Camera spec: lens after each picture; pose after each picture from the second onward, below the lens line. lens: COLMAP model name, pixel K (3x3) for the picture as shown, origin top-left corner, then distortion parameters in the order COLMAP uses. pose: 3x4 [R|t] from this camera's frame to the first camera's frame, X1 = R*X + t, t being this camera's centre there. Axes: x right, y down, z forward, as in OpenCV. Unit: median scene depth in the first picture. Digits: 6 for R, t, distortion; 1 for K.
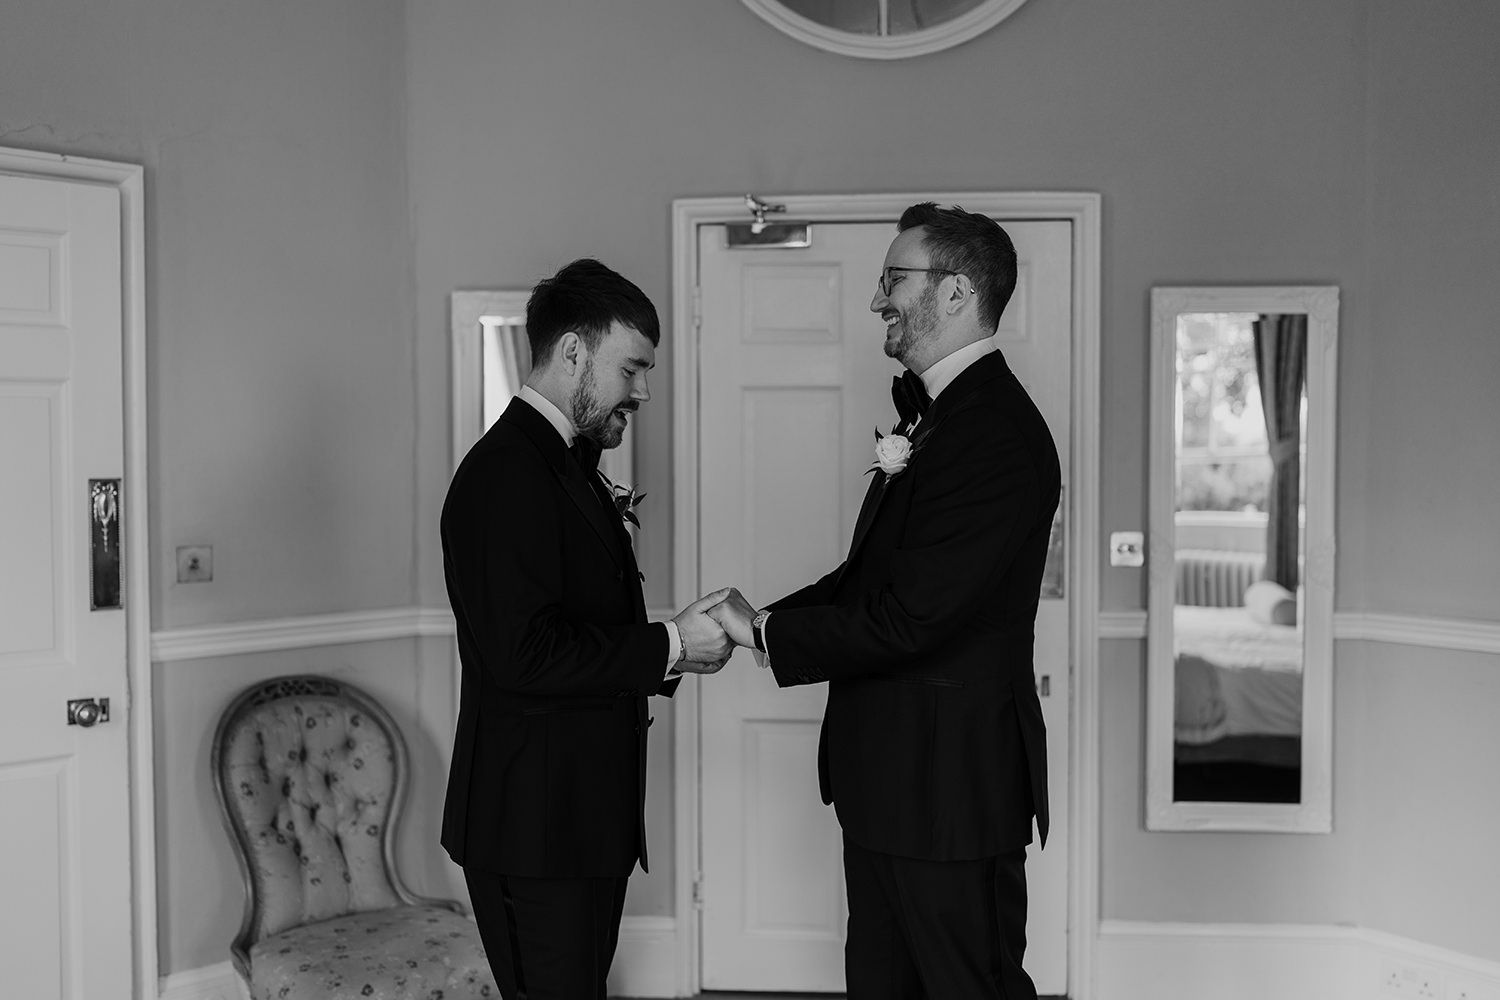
lens RADIAL K [[1445.0, 0, 740.6], [0, 1445.0, 492.6], [0, 0, 1]] dist [0.010481, 0.000000]
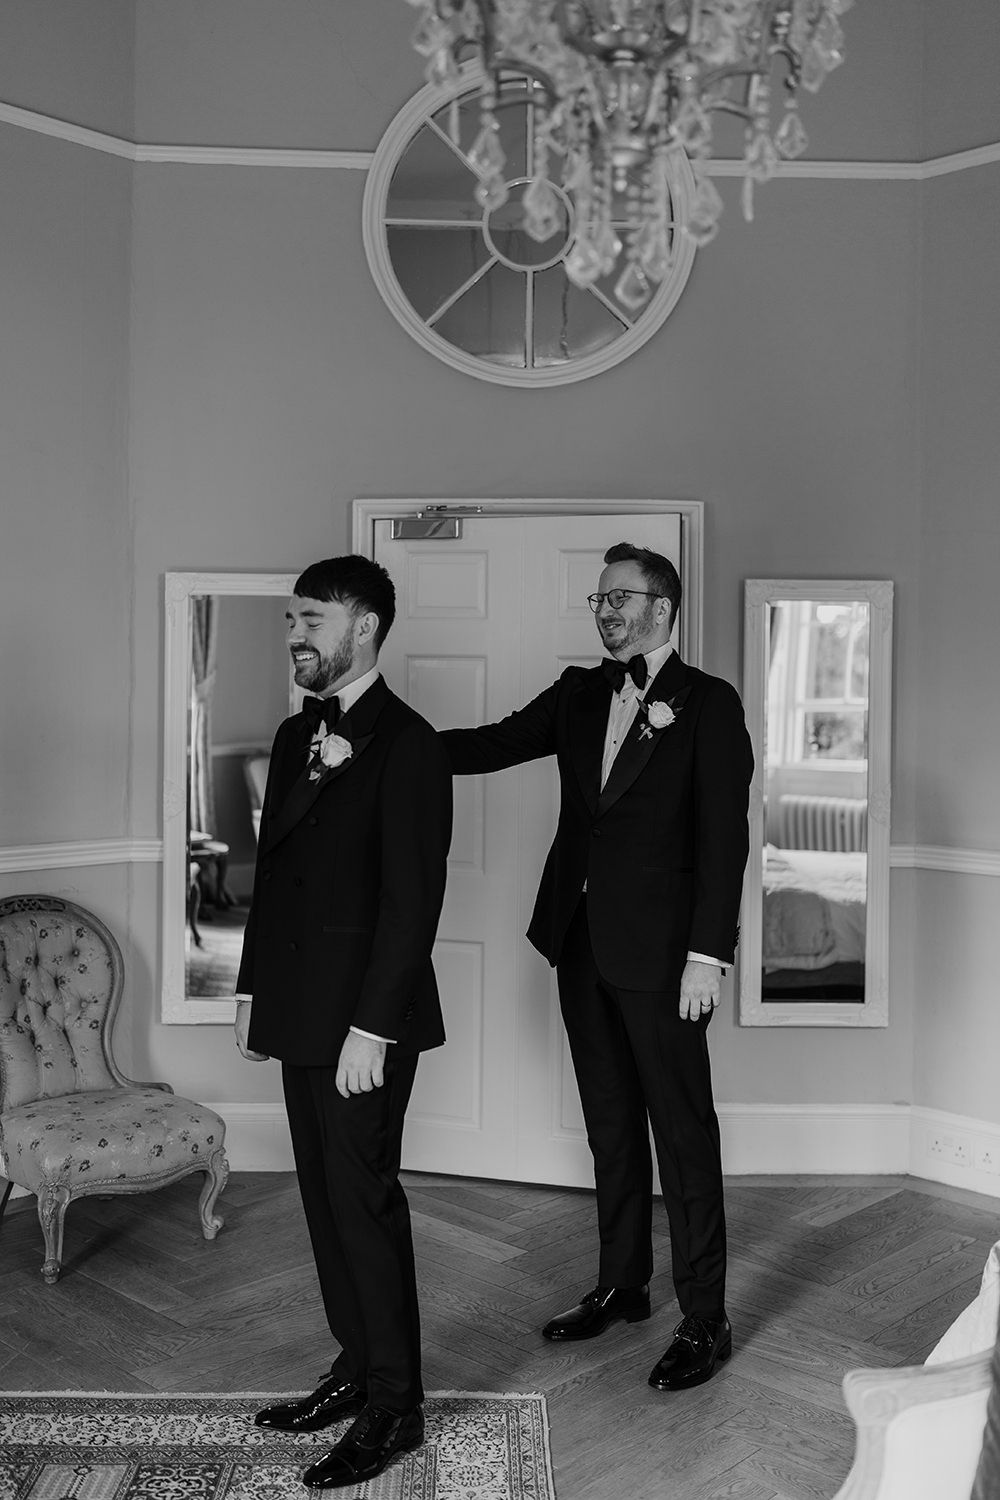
lens RADIAL K [[1445.0, 0, 509.5], [0, 1445.0, 710.2], [0, 0, 1]] dist [0.010481, 0.000000]
pose [[0.996813, 0.011106, 0.078998, -0.009612], [-0.009543, 0.999752, -0.020134, -0.004311], [-0.079202, 0.019316, 0.996671, -0.203034]]
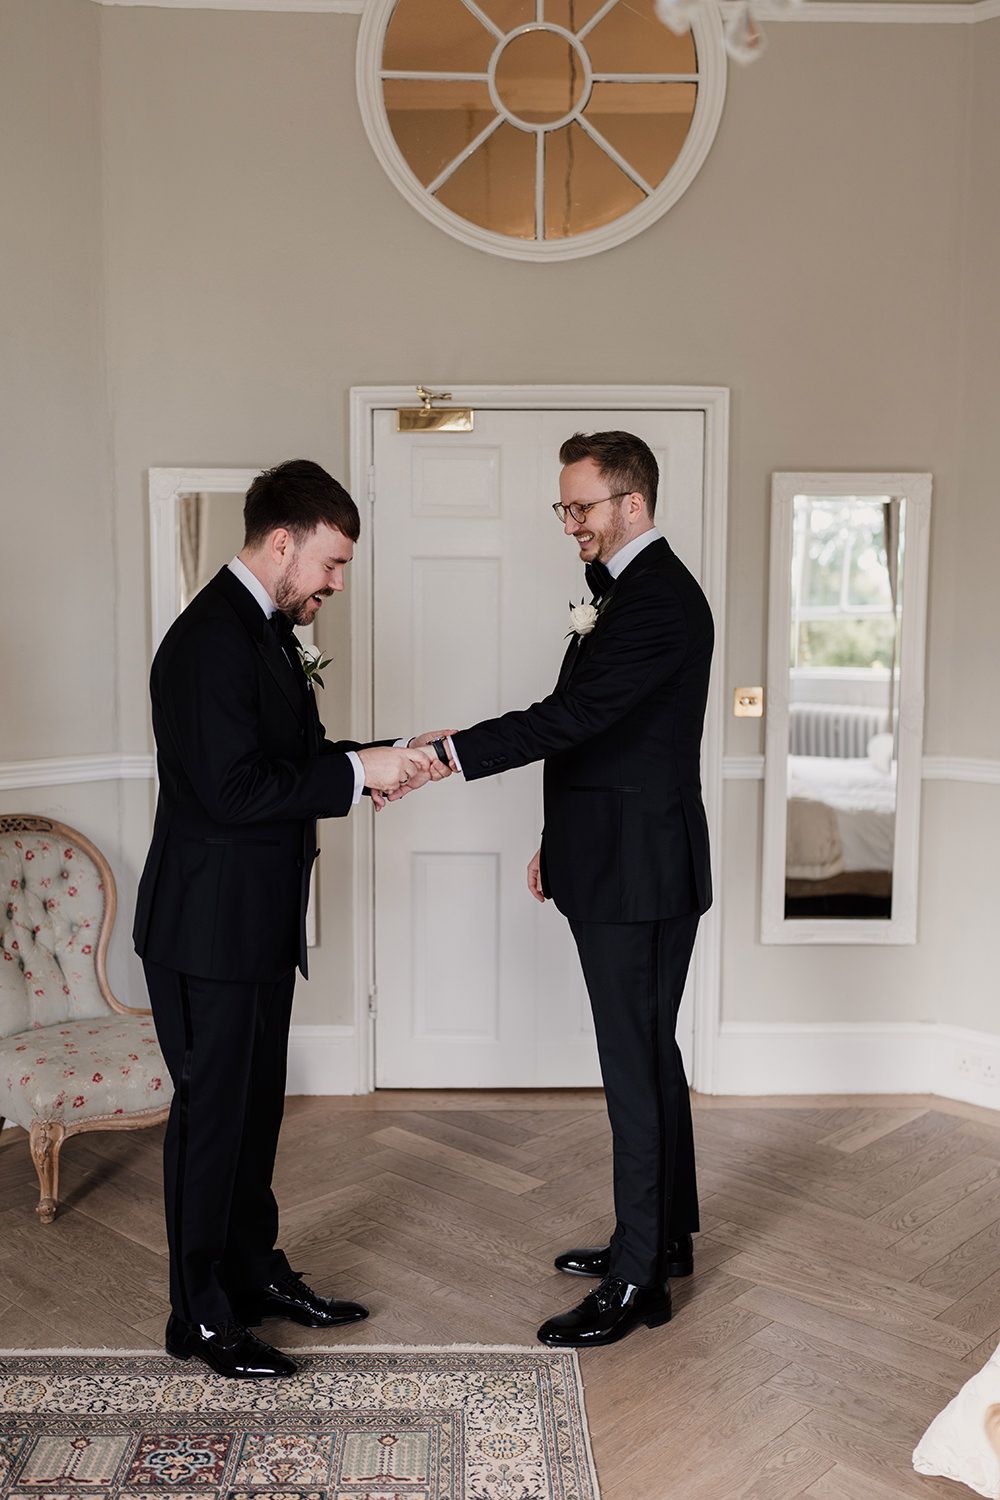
lens RADIAL K [[1445.0, 0, 506.6], [0, 1445.0, 740.2], [0, 0, 1]] dist [0.010481, 0.000000]
pose [[0.996660, -0.001591, 0.081642, -0.017736], [-0.003635, 0.997954, 0.063829, -0.002988], [-0.081577, -0.063913, 0.994616, -0.129929]]
